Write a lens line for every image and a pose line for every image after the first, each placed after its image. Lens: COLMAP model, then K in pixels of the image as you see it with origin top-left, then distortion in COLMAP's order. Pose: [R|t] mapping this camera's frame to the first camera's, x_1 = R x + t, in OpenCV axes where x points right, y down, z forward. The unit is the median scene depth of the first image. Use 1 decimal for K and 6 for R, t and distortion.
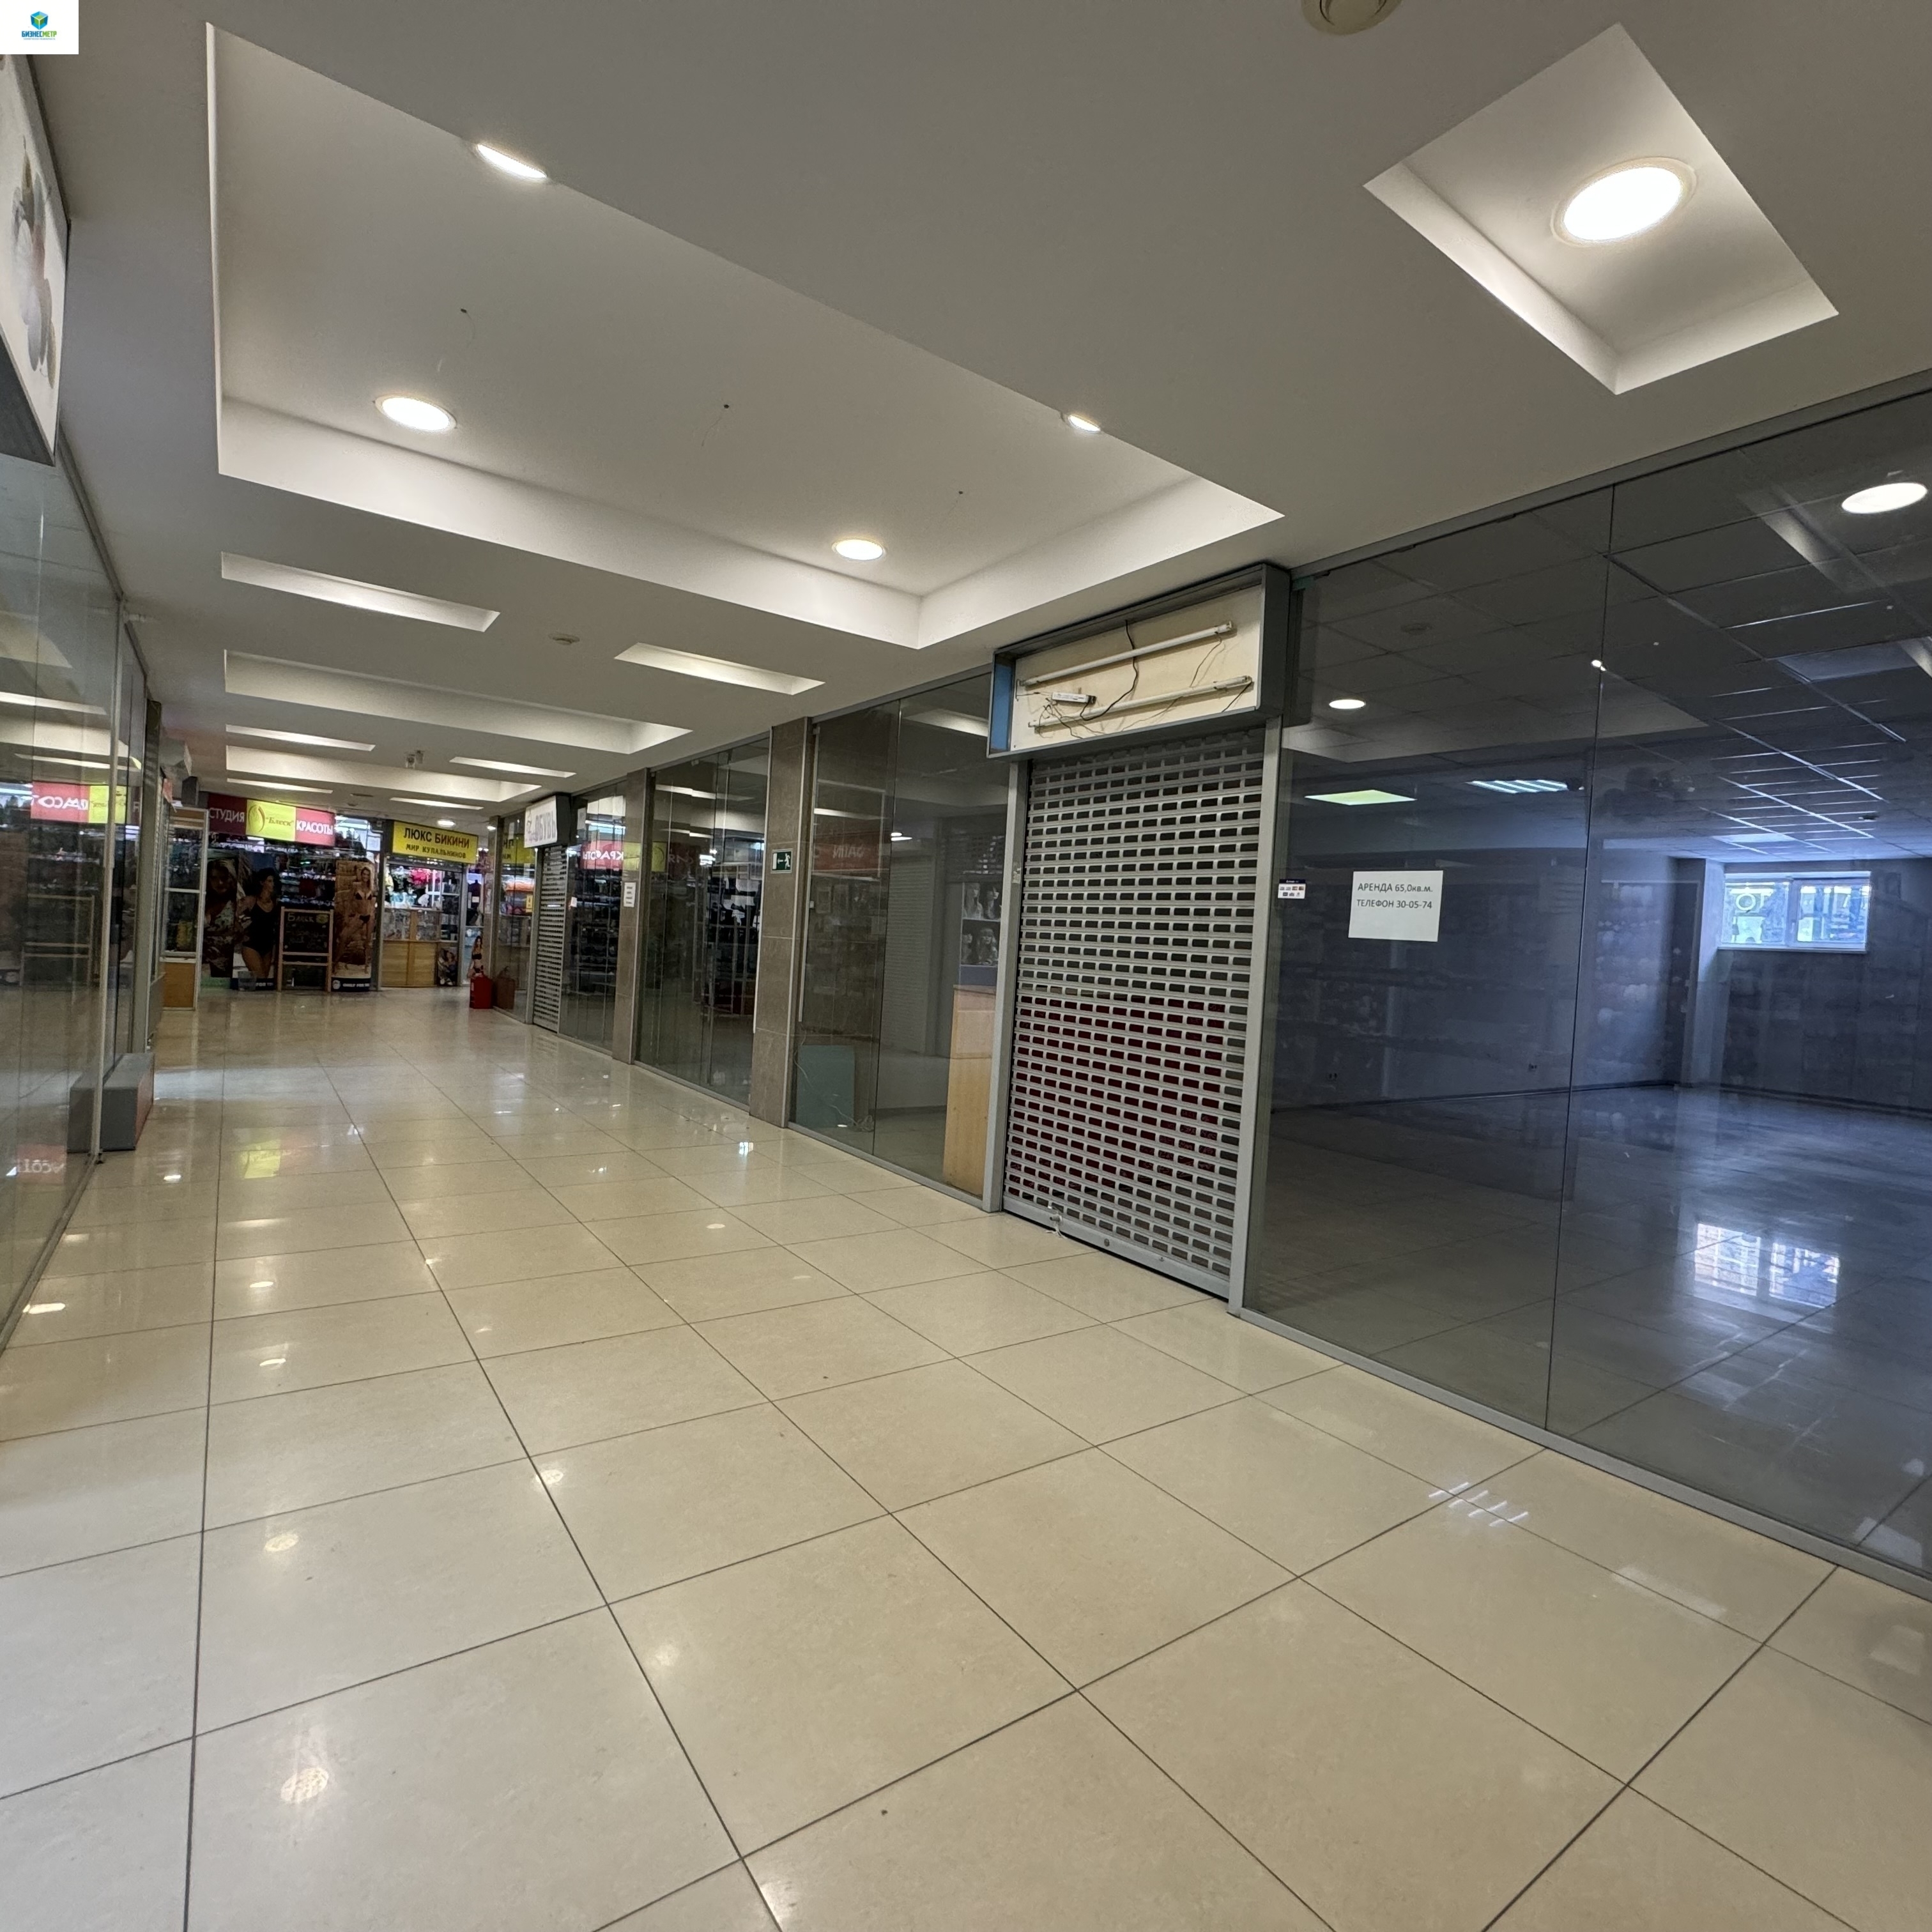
lens RADIAL K [[1016.9, 0, 966.0], [0, 1016.9, 966.0], [0, 0, 1]] dist [0.000663, 0.000124]
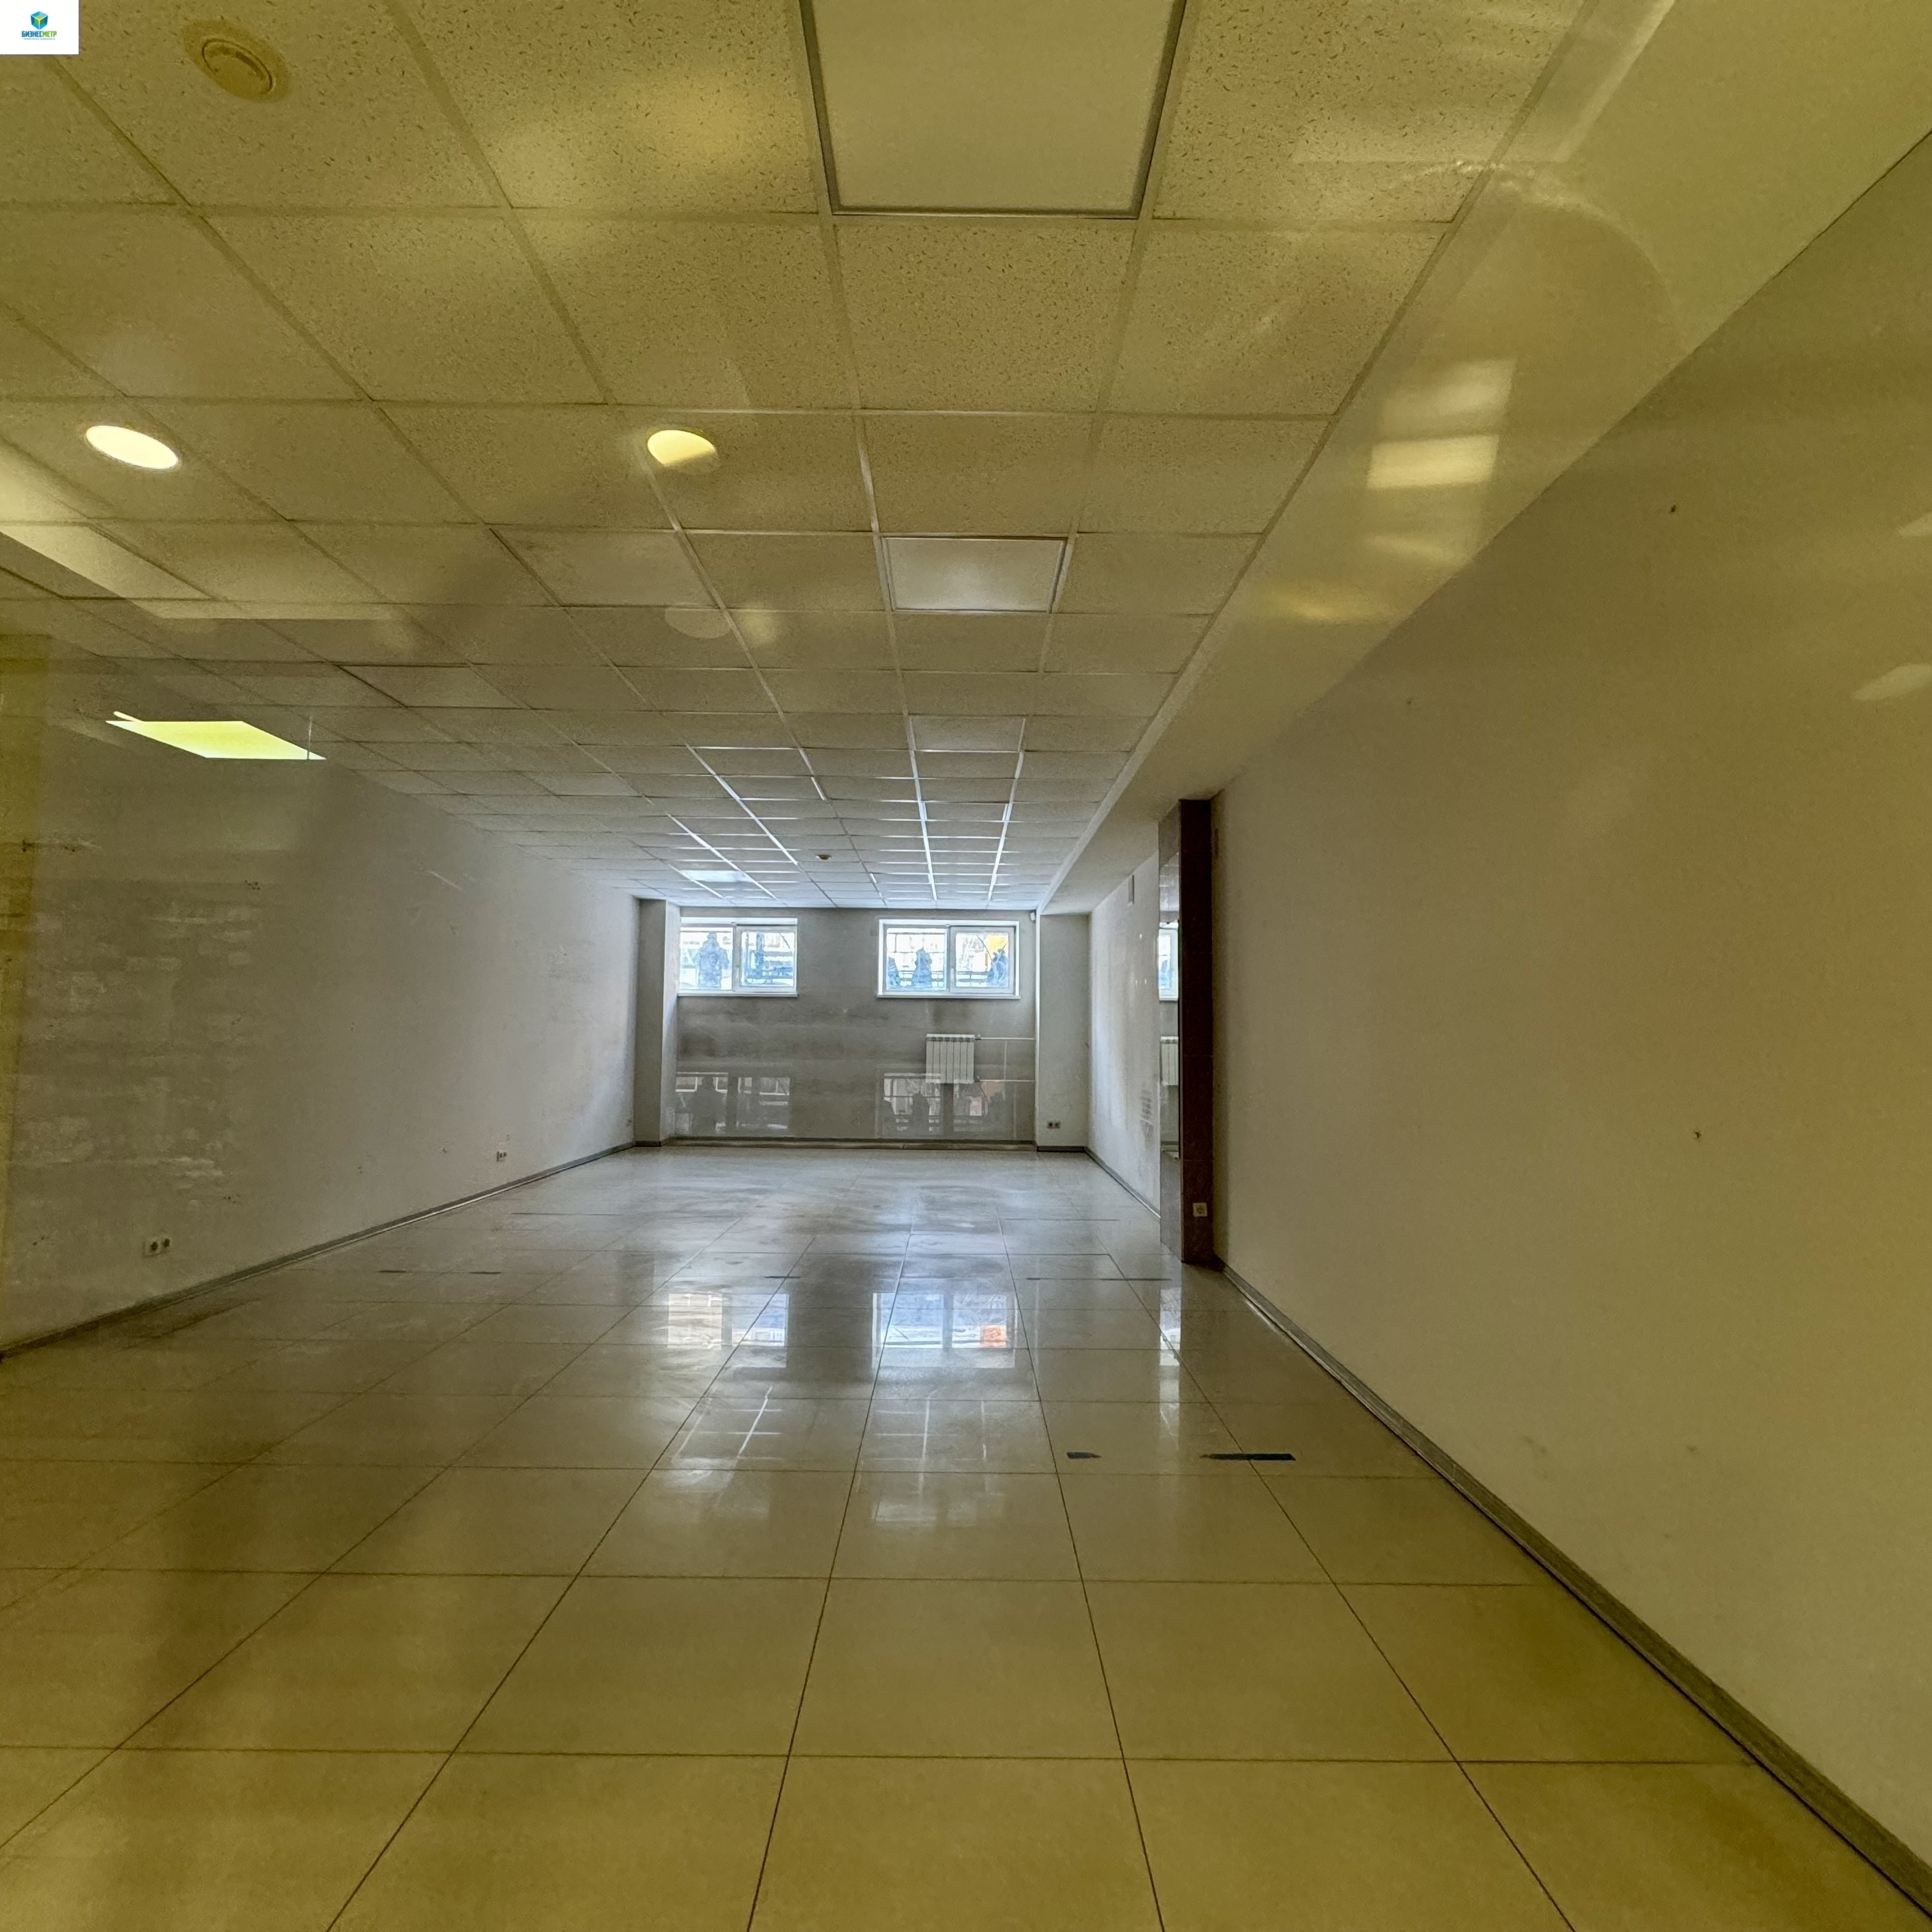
lens RADIAL K [[1016.9, 0, 966.0], [0, 1016.9, 966.0], [0, 0, 1]] dist [0.000663, 0.000124]
pose [[0.567079, -0.002107, 0.823661, 0.114957], [0.047176, 0.998438, -0.029926, -0.003636], [-0.822311, 0.055828, 0.566293, 0.249176]]
